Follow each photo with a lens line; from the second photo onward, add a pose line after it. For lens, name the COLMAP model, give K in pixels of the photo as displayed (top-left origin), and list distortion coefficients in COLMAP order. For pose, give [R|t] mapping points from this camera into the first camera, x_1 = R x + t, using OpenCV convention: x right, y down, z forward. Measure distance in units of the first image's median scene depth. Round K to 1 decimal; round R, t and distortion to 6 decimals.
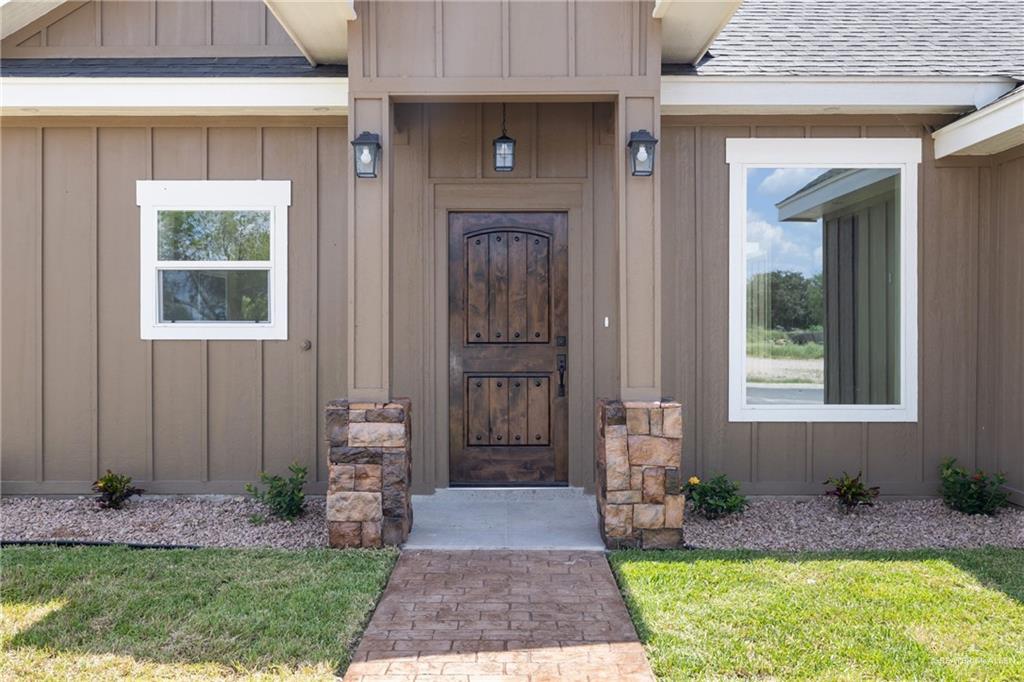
lens RADIAL K [[908.2, 0, 512.2], [0, 908.2, 336.1], [0, 0, 1]] dist [-0.017612, -0.003696]
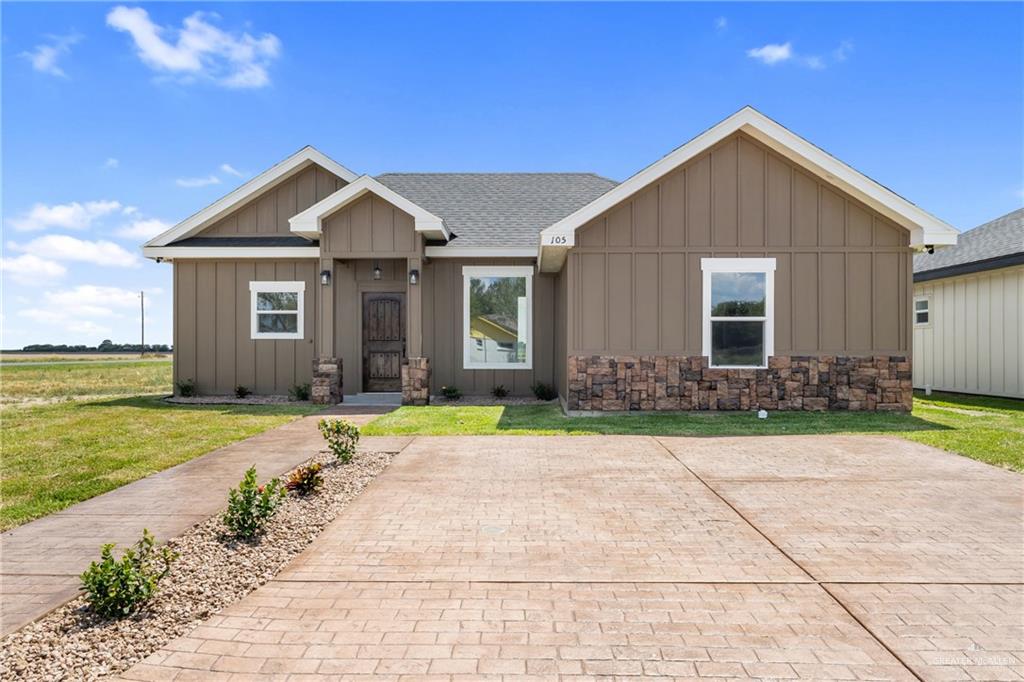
lens RADIAL K [[723.5, 0, 519.5], [0, 723.5, 360.5], [0, 0, 1]] dist [0.008298, 0.000986]
pose [[0.999768, 0.002731, -0.021347, 0.466577], [-0.002576, 0.999970, 0.007325, 0.053039], [0.021366, -0.007268, 0.999745, -1.219384]]
